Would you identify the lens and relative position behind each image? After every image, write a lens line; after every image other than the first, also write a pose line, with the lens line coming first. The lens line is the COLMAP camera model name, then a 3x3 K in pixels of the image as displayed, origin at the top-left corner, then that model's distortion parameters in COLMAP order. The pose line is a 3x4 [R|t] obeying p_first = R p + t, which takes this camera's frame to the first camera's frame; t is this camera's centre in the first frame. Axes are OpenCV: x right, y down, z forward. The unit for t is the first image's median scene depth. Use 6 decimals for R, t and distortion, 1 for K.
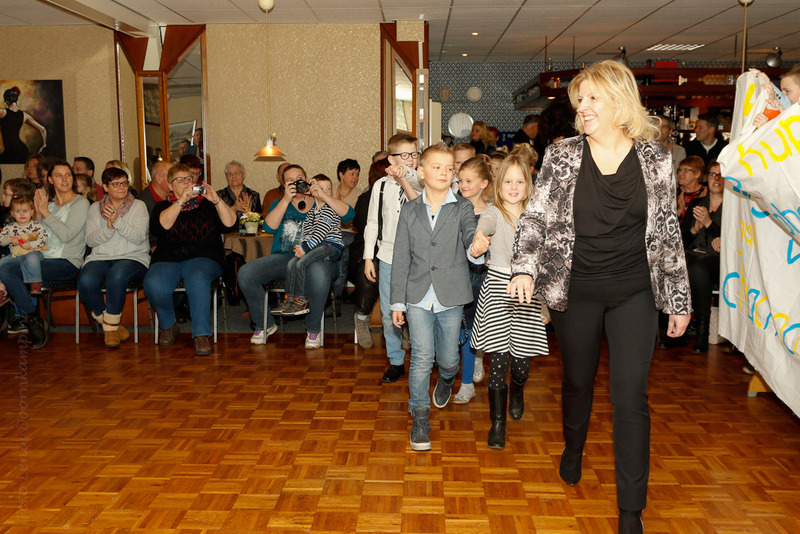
lens RADIAL K [[825.9, 0, 400.0], [0, 825.9, 267.0], [0, 0, 1]] dist [0.001650, -0.027006]
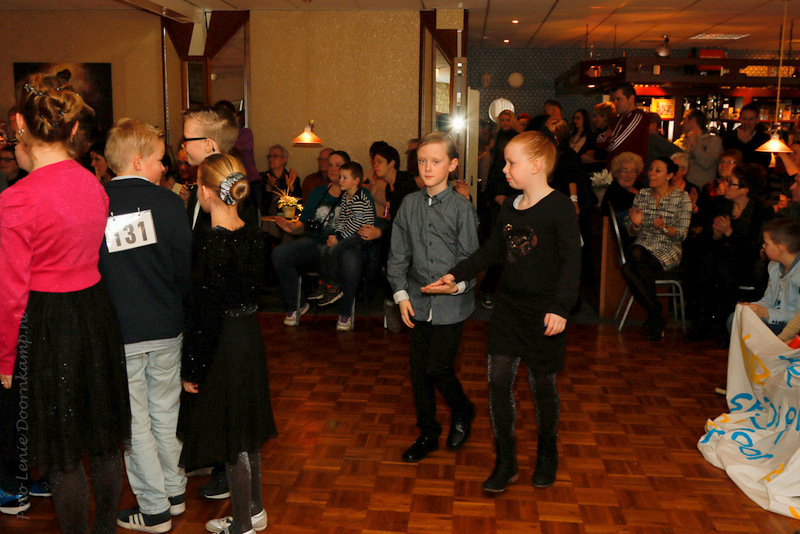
lens RADIAL K [[825.9, 0, 400.0], [0, 825.9, 267.0], [0, 0, 1]] dist [0.001650, -0.027006]
pose [[0.998292, 0.025679, -0.052473, 0.018266], [-0.024413, 0.999398, 0.024633, -0.009540], [0.053074, -0.023310, 0.998319, -0.026134]]
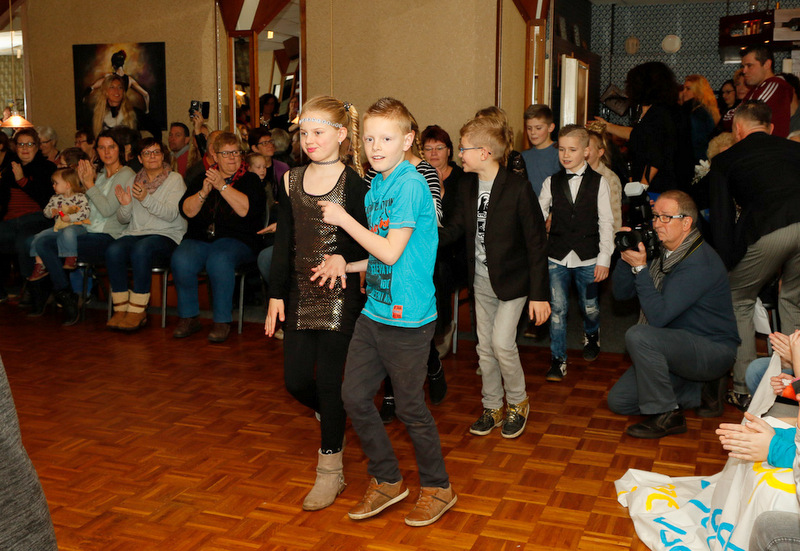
lens RADIAL K [[953.4, 0, 363.4], [0, 953.4, 249.1], [0, 0, 1]] dist [-0.000751, 0.002556]
pose [[0.943968, 0.047414, -0.326613, 0.262067], [-0.045090, 0.998875, 0.014688, -0.024106], [0.326942, 0.000862, 0.945044, 0.062641]]
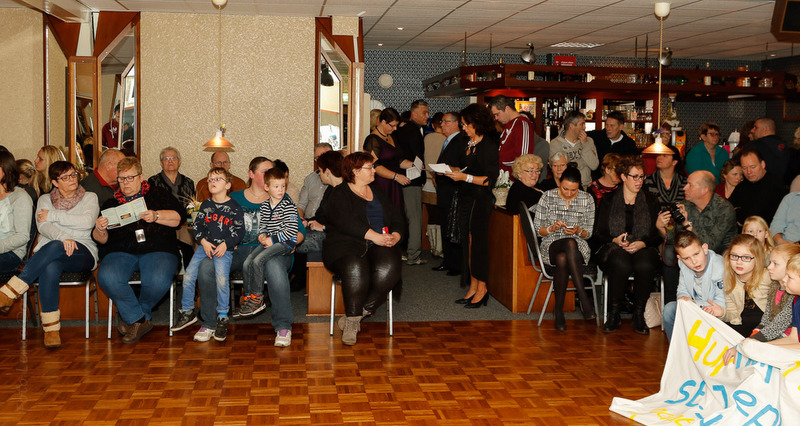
lens RADIAL K [[839.3, 0, 397.5], [0, 839.3, 179.2], [0, 0, 1]] dist [0.008908, 0.013658]
pose [[0.988144, 0.007378, 0.153353, -0.121698], [0.004079, 0.997230, -0.074261, -0.021452], [-0.153476, 0.074006, 0.985377, -0.054343]]
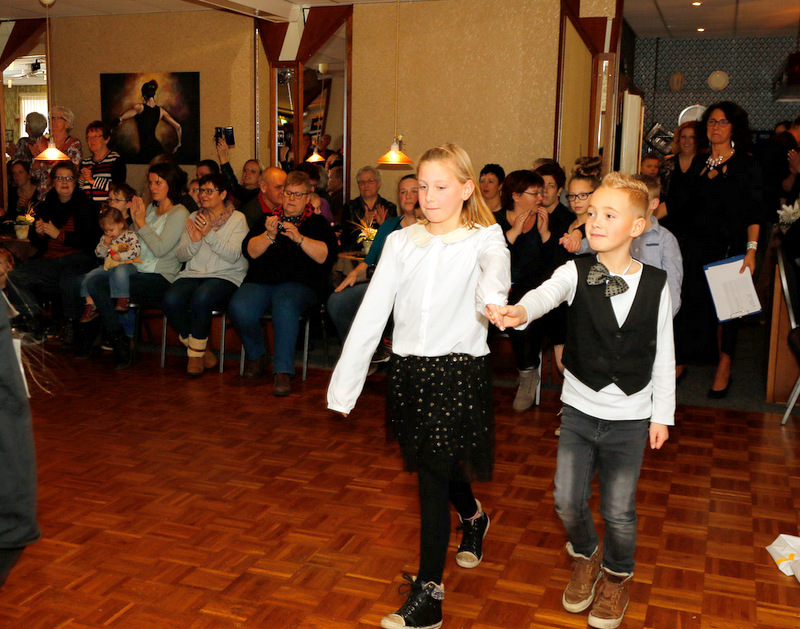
lens RADIAL K [[984.2, 0, 334.6], [0, 984.2, 312.3], [0, 0, 1]] dist [-0.000750, -0.008638]
pose [[0.941933, 0.068461, -0.328748, 0.152423], [-0.058672, 0.997491, 0.039619, -0.024132], [0.330636, -0.018030, 0.943586, 0.044591]]
